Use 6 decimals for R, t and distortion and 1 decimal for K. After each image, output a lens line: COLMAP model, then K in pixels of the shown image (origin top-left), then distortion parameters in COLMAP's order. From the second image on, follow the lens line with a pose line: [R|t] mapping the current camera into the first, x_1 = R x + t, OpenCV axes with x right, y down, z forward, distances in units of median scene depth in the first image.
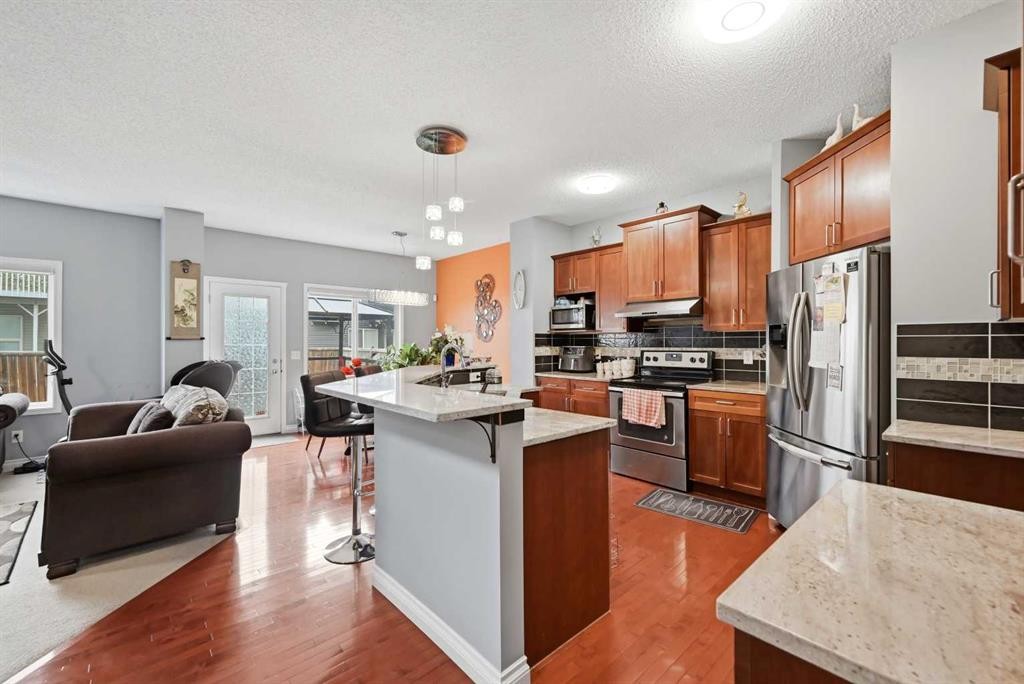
lens RADIAL K [[420.4, 0, 512.0], [0, 420.4, 342.0], [0, 0, 1]] dist [0.000717, 0.000100]
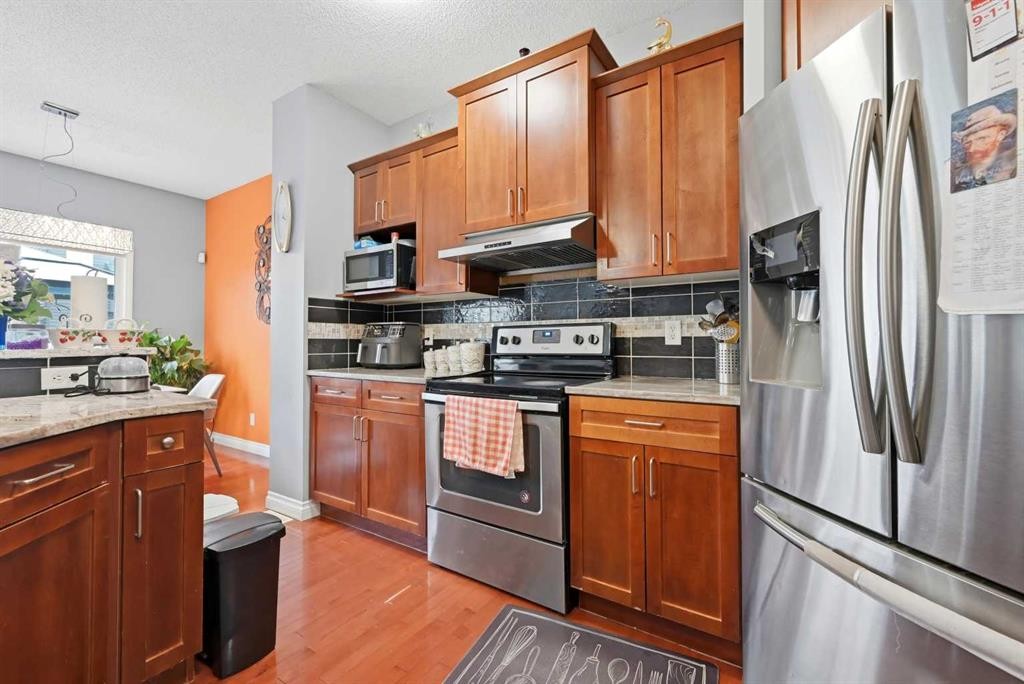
lens RADIAL K [[420.4, 0, 512.0], [0, 420.4, 342.0], [0, 0, 1]] dist [0.000717, 0.000100]
pose [[0.970138, 0.002048, 0.242544, 0.204857], [-0.000221, 0.999971, -0.007562, 0.047595], [-0.242553, 0.007283, 0.970111, 0.470041]]
